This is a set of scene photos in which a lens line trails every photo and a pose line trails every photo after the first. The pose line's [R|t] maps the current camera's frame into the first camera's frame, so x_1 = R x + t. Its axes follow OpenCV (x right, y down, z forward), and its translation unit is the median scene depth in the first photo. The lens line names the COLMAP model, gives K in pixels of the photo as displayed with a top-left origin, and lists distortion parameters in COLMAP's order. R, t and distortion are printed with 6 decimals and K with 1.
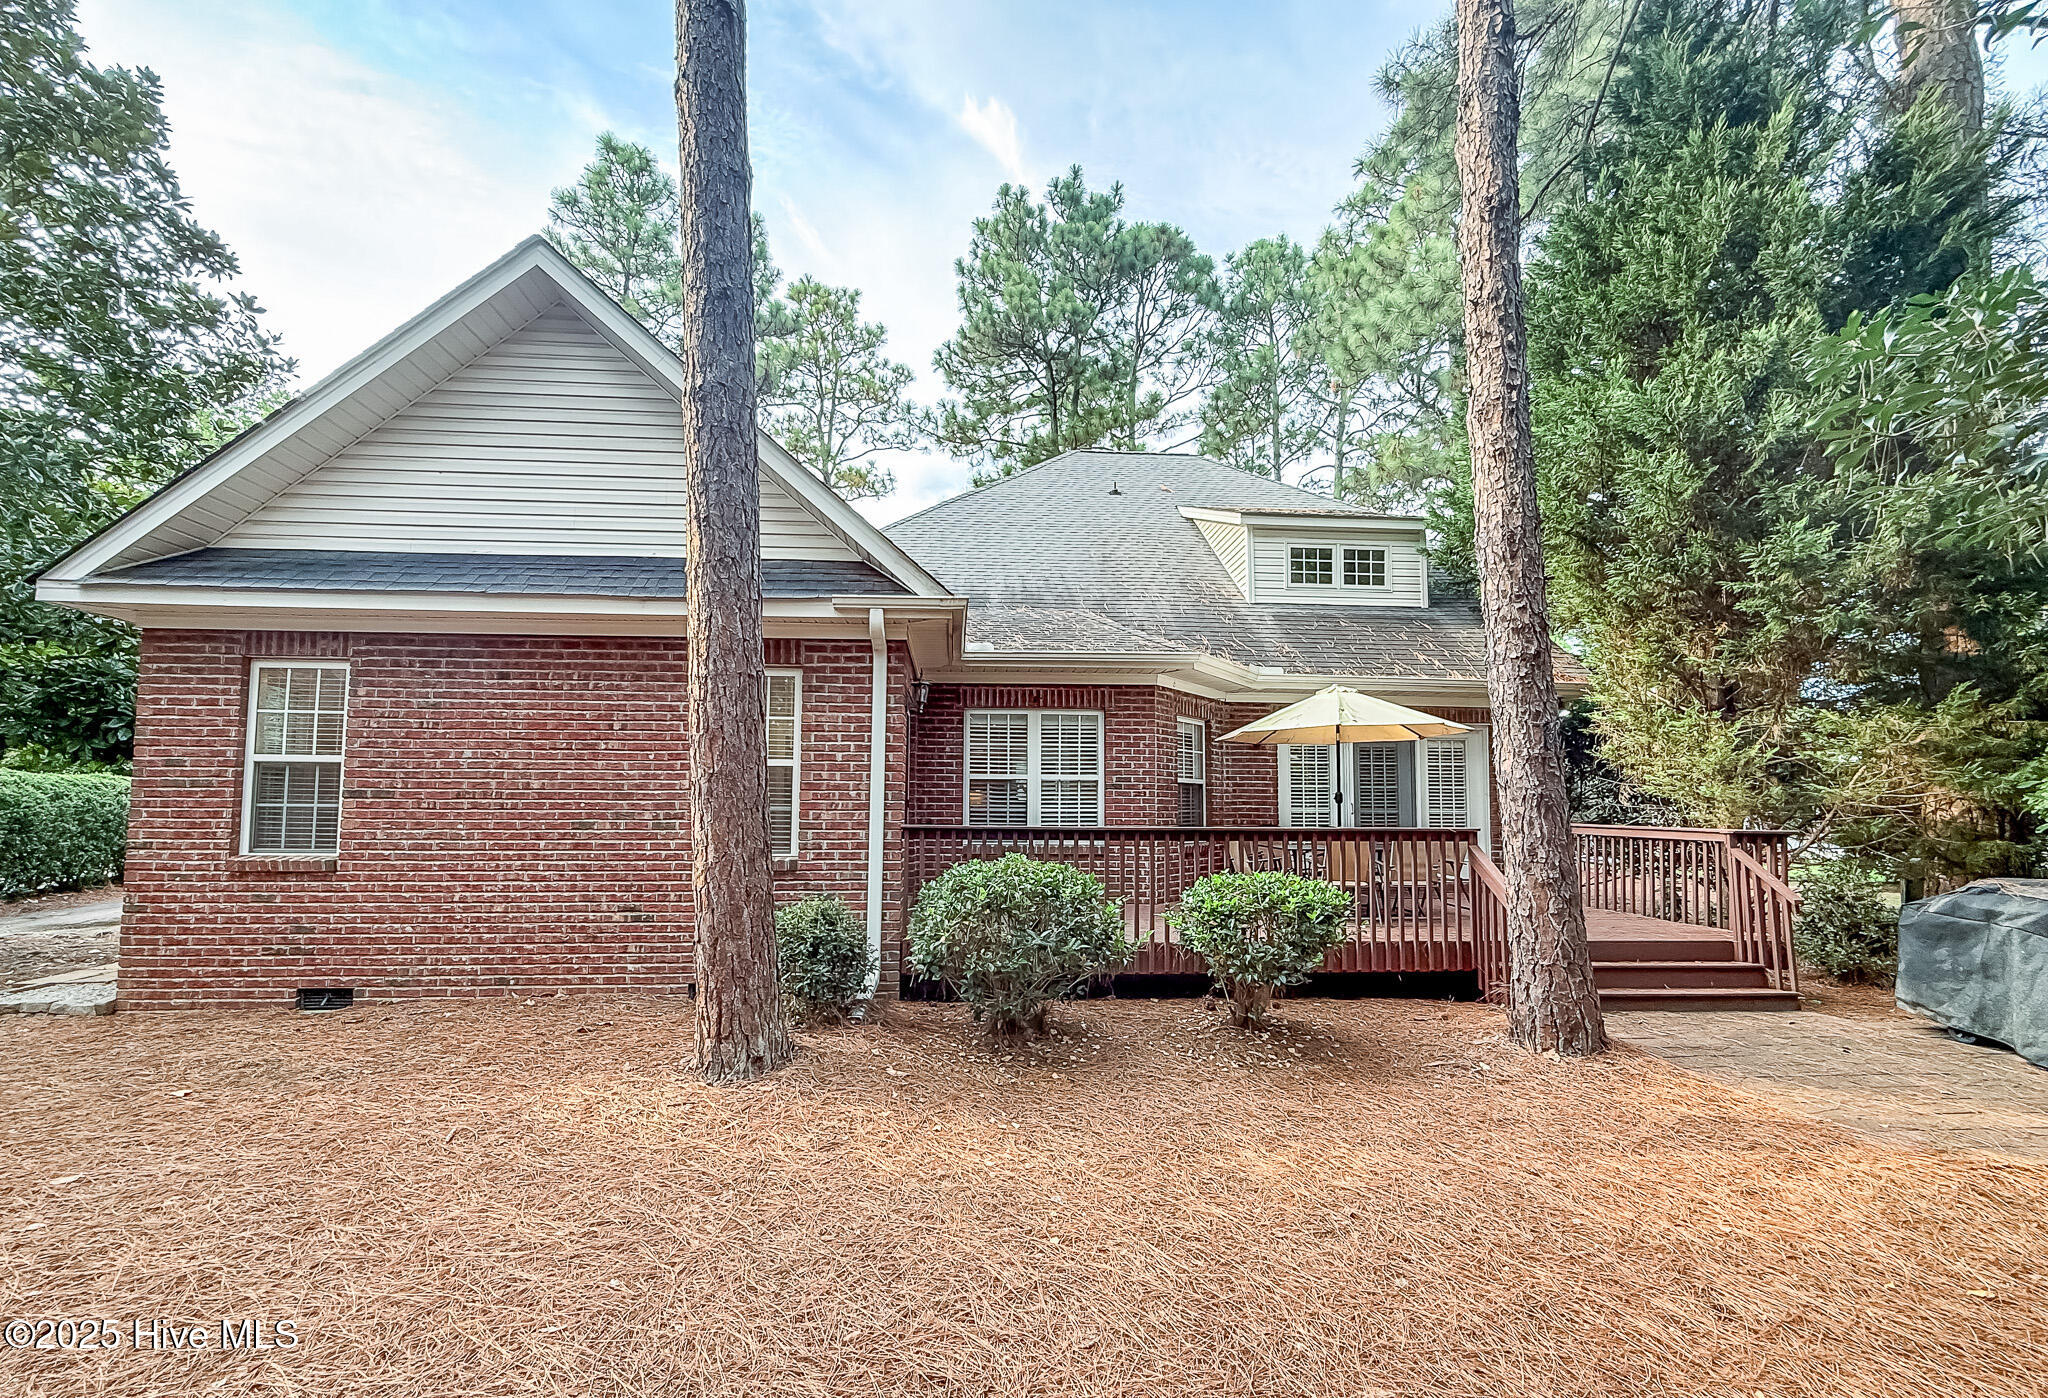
lens RADIAL K [[828.2, 0, 1007.0], [0, 828.2, 759.1], [0, 0, 1]] dist [0.000196, -0.000265]
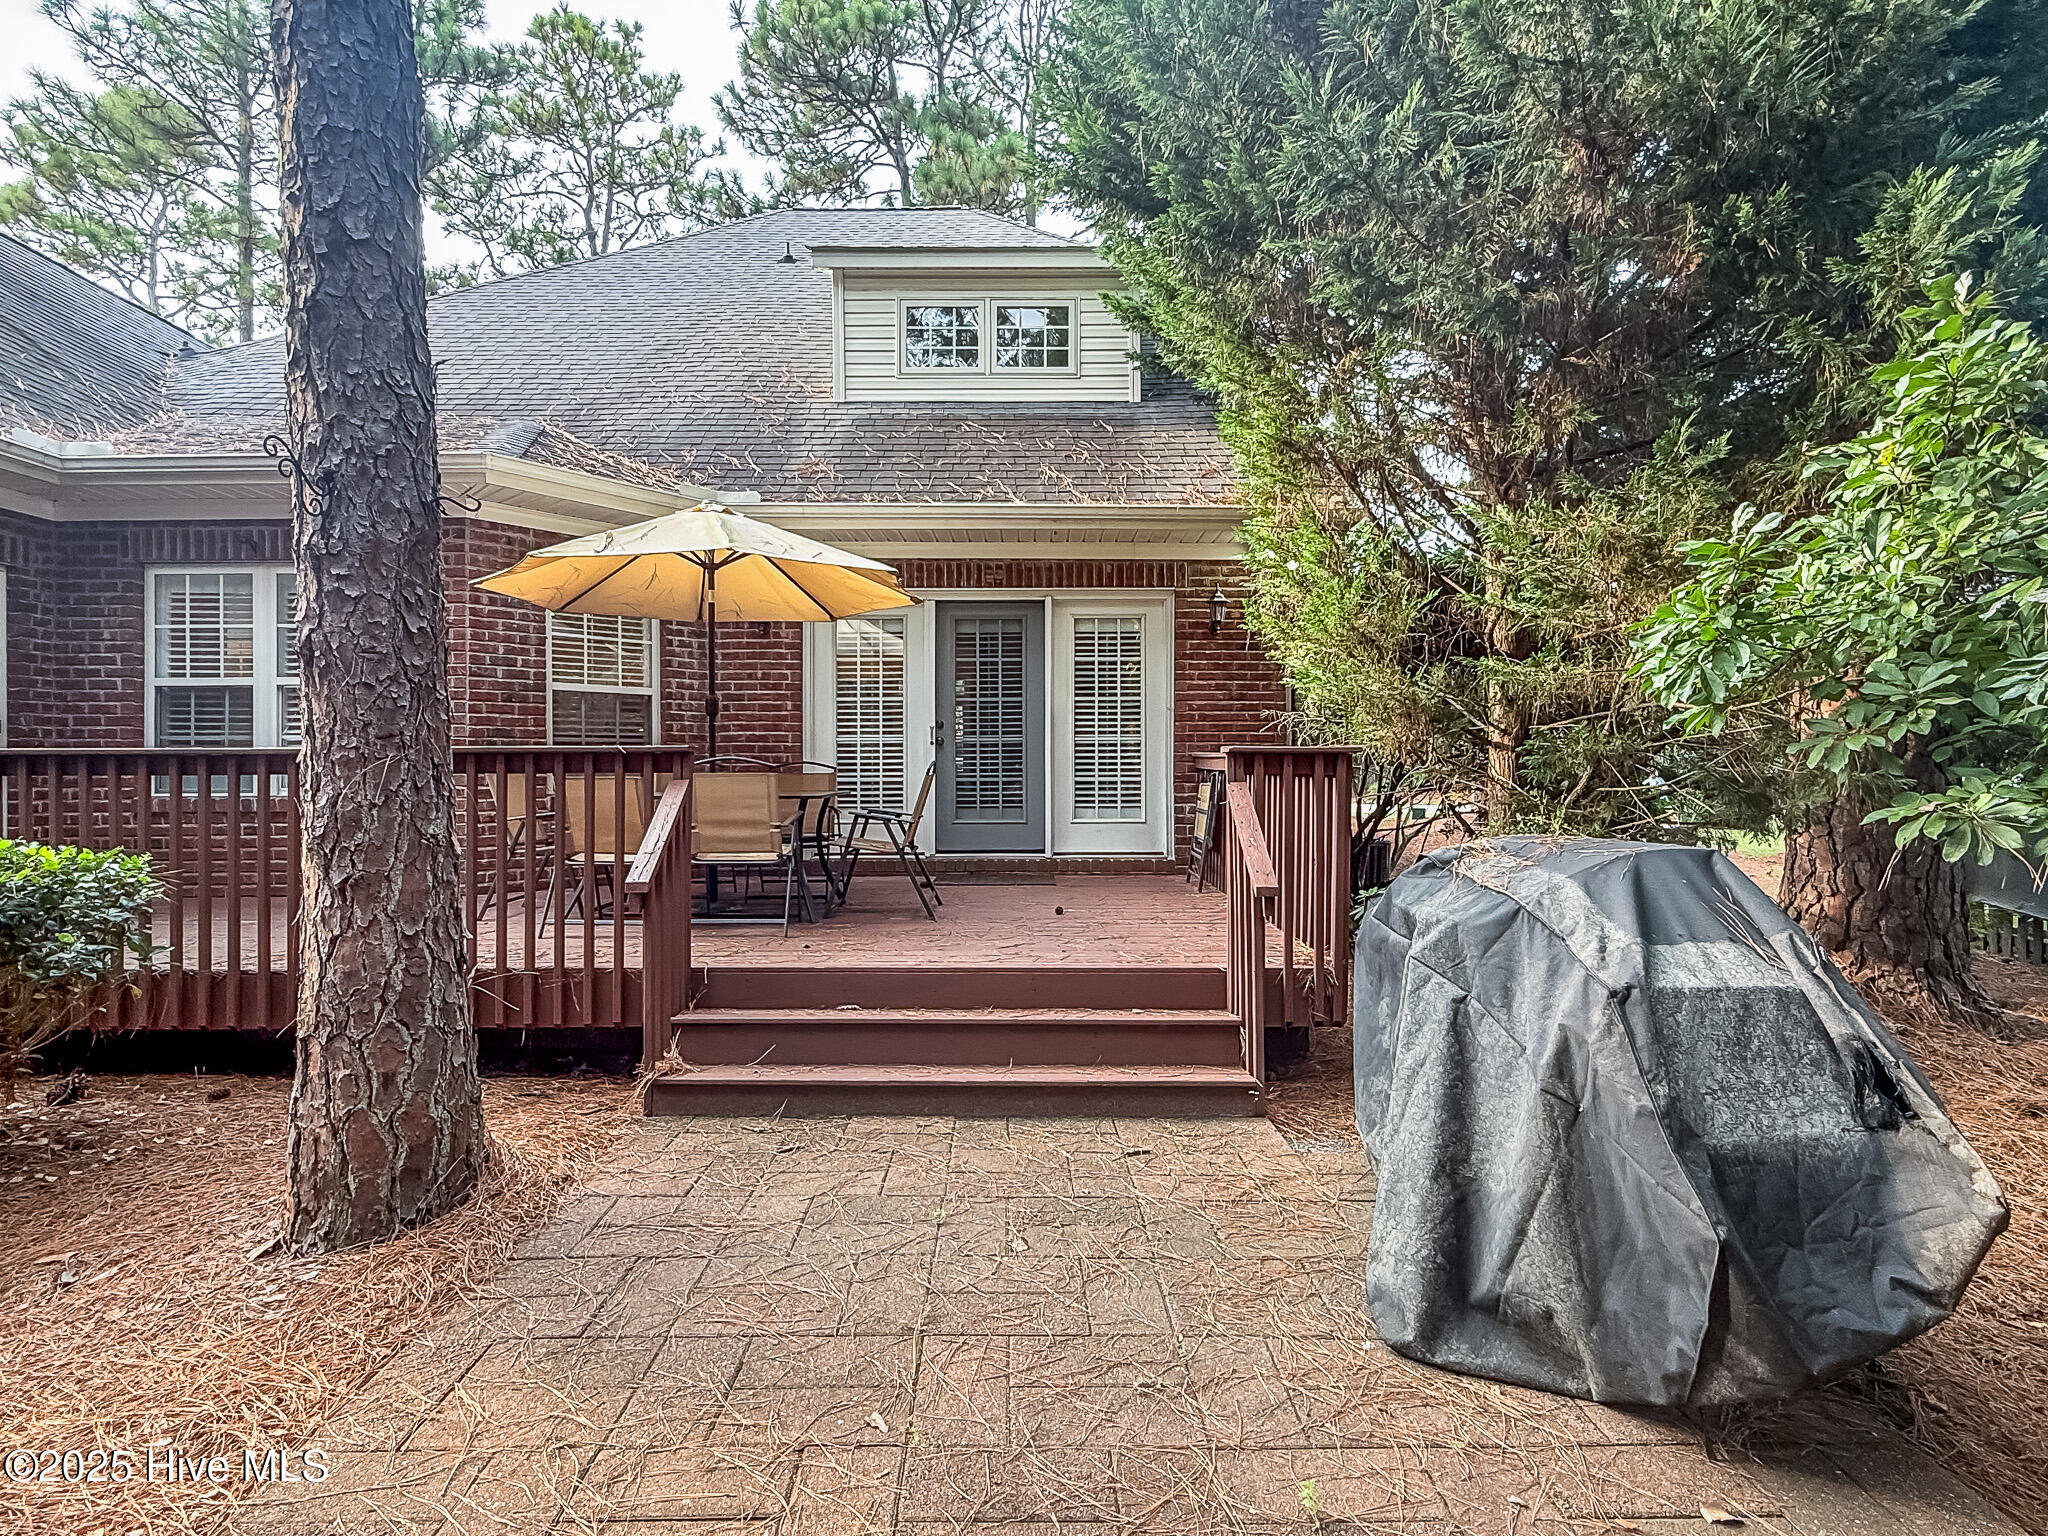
lens RADIAL K [[1054.6, 0, 1018.6], [0, 1054.6, 769.5], [0, 0, 1]] dist [0.004773, -0.001836]
pose [[0.997724, -0.008242, -0.066928, 0.873520], [0.012318, 0.998079, 0.060724, 0.064580], [0.066299, -0.061410, 0.995908, 0.409004]]
